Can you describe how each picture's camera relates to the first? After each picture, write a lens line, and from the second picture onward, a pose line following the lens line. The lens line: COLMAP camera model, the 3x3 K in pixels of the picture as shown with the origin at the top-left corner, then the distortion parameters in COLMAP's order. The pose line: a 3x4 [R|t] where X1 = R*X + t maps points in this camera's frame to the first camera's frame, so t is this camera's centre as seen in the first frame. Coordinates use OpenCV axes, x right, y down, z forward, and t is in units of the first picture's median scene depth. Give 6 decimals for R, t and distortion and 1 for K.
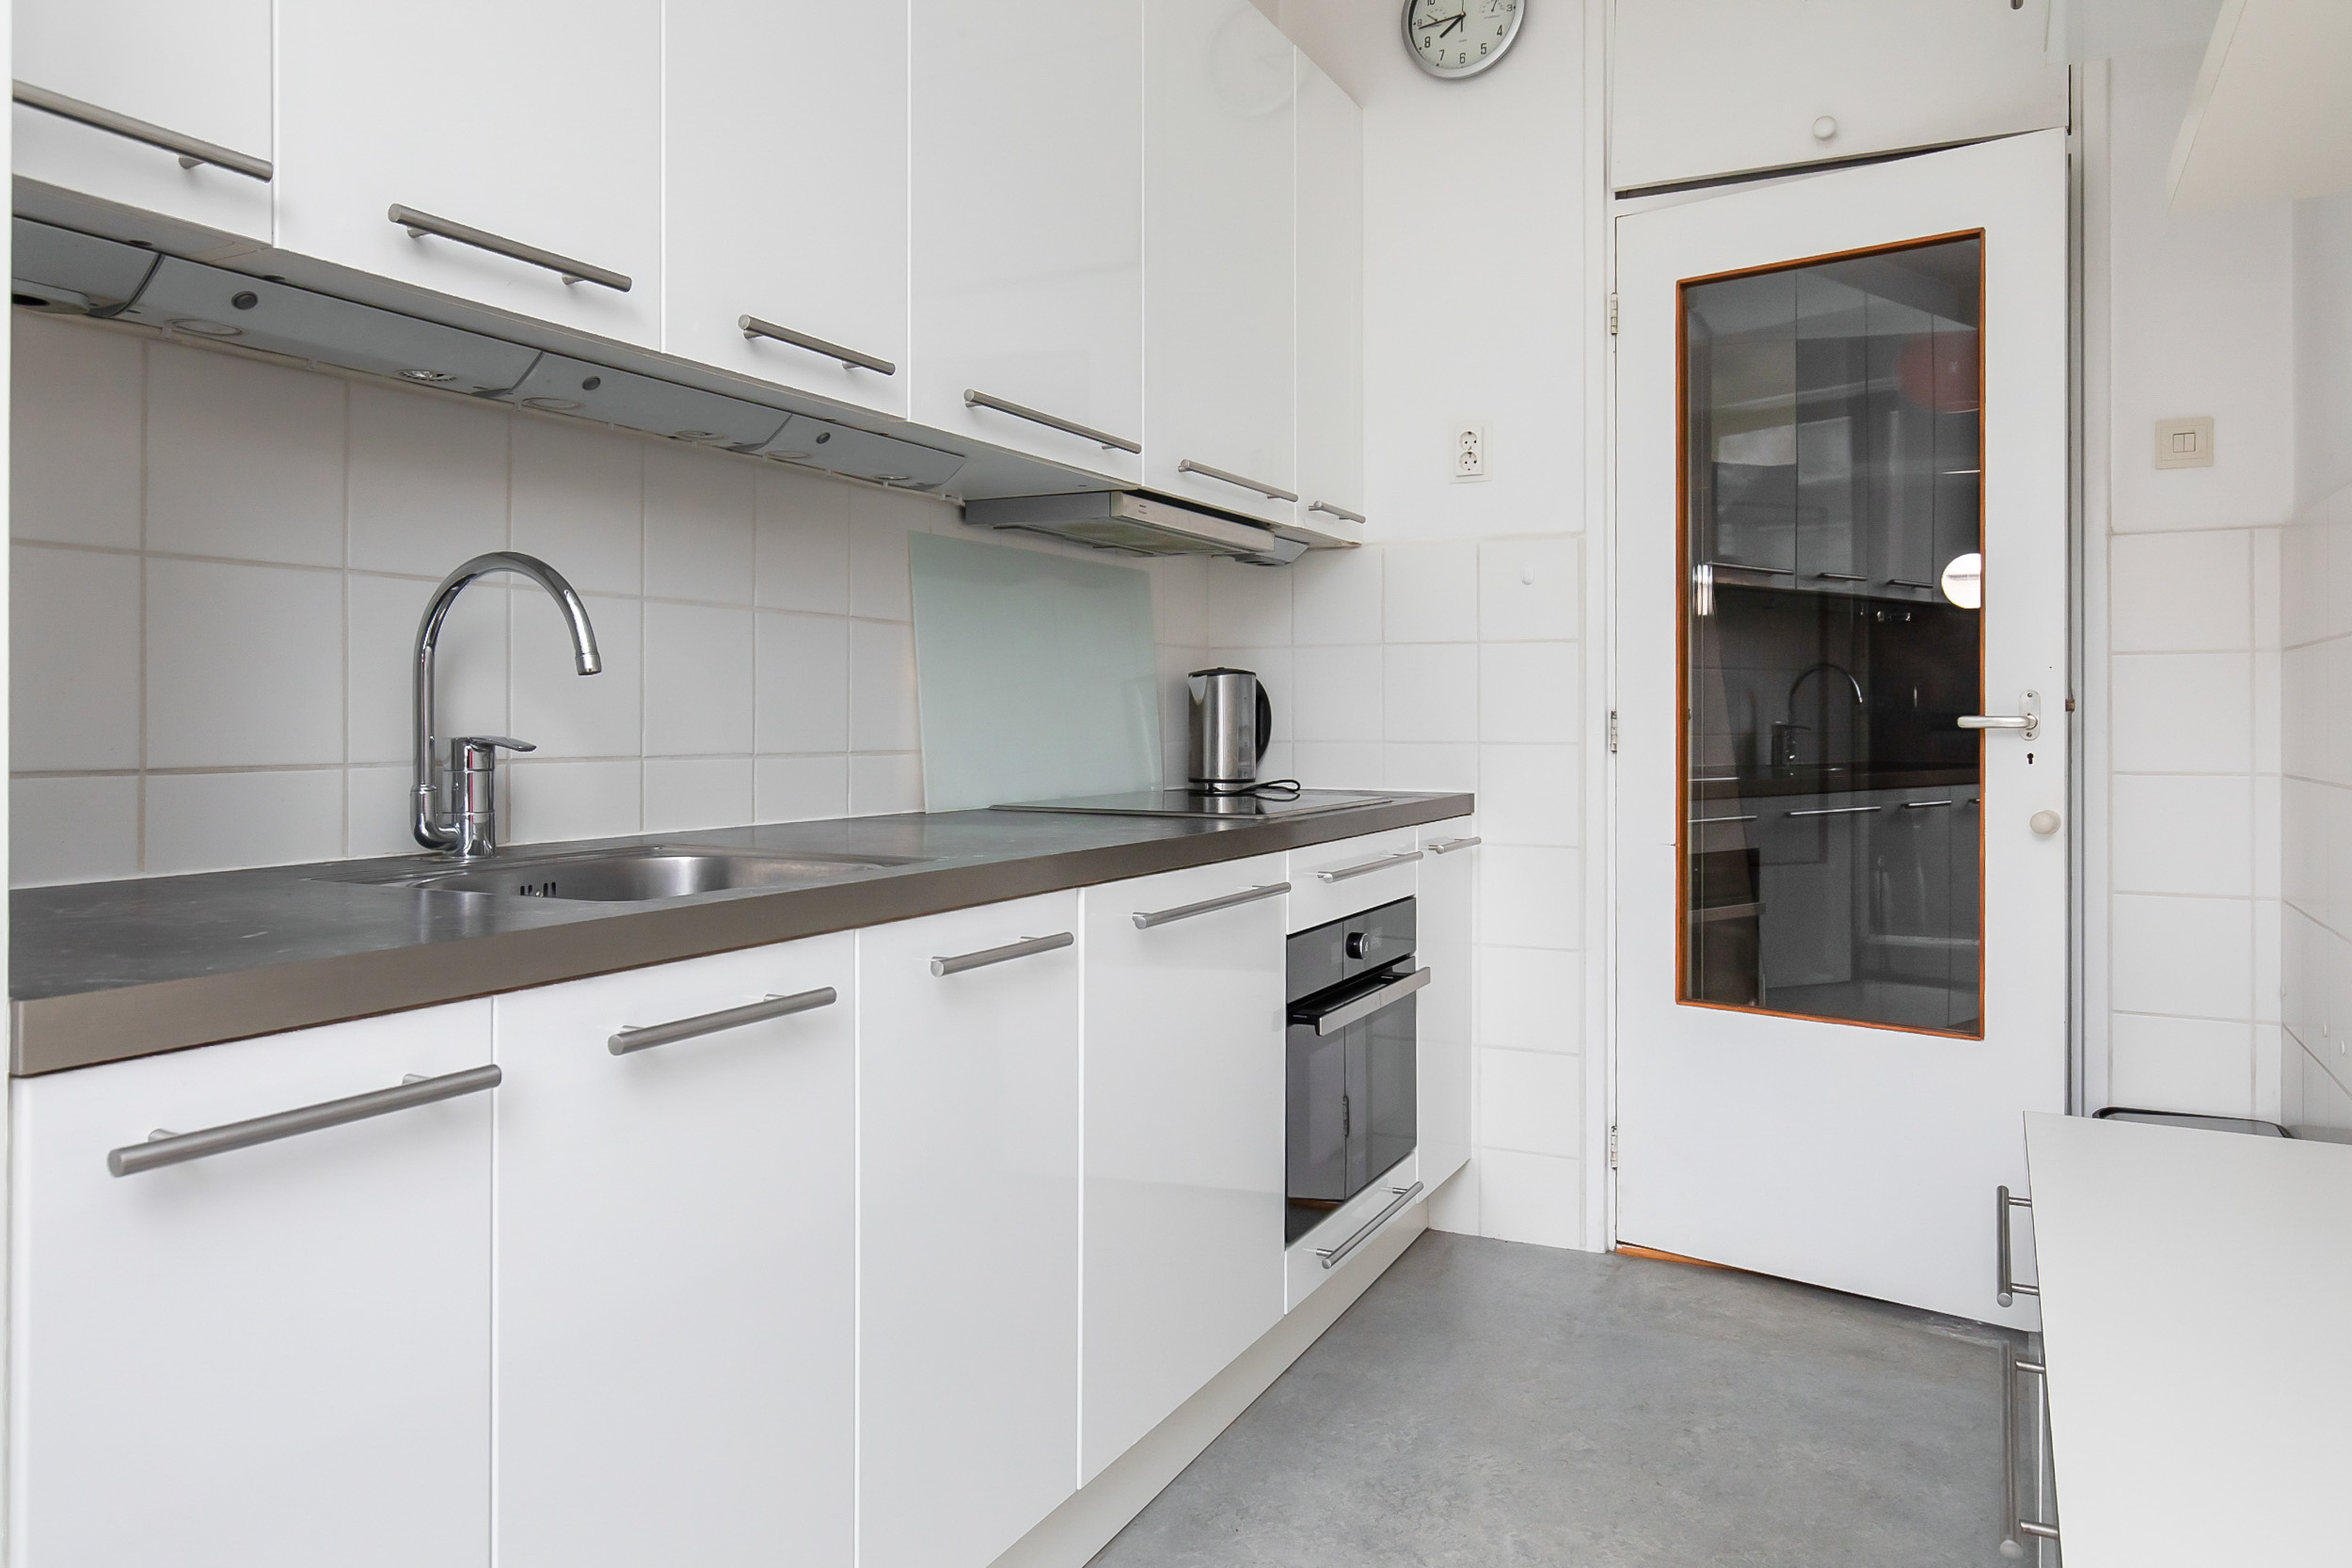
lens RADIAL K [[1548.2, 0, 1177.4], [0, 1548.2, 739.0], [0, 0, 1]] dist [-0.000270, -0.001839]
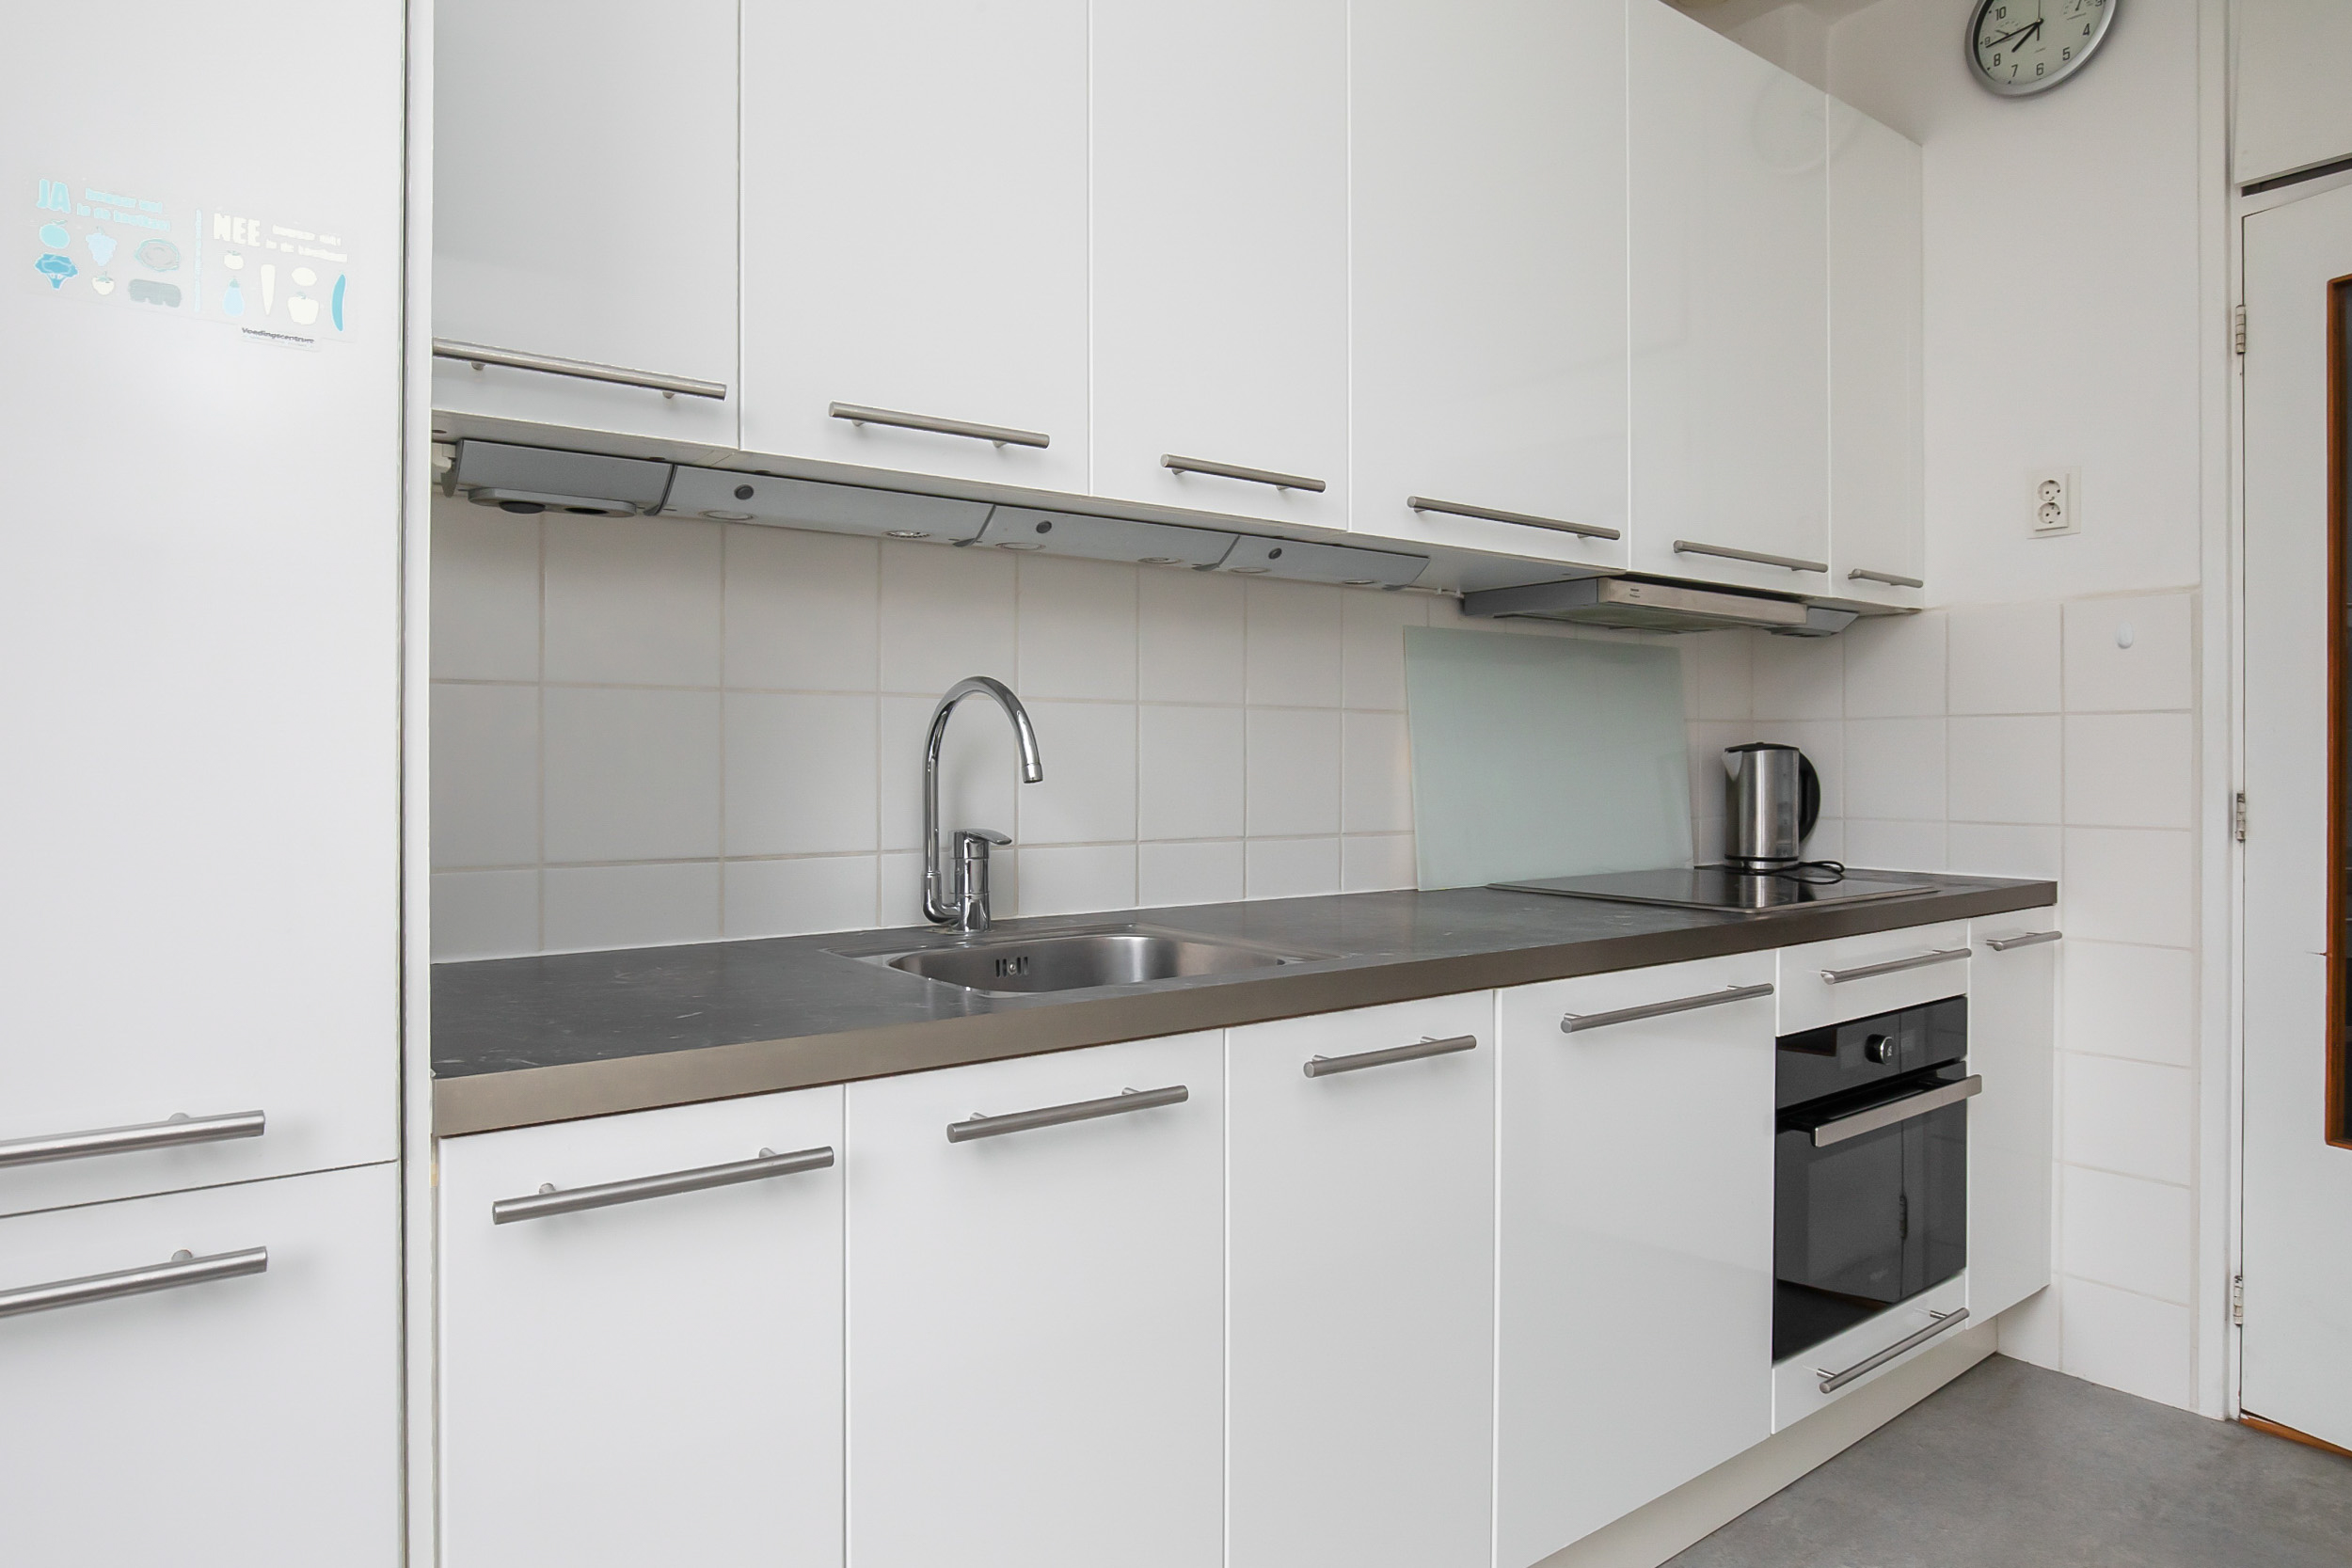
lens RADIAL K [[1371.7, 0, 1176.0], [0, 1371.7, 784.0], [0, 0, 1]] dist [-0.018891, 0.004596]
pose [[0.898868, 0.005618, -0.438184, 0.087312], [-0.004984, 0.999984, 0.002598, -0.023714], [0.438192, -0.000151, 0.898882, 0.072043]]
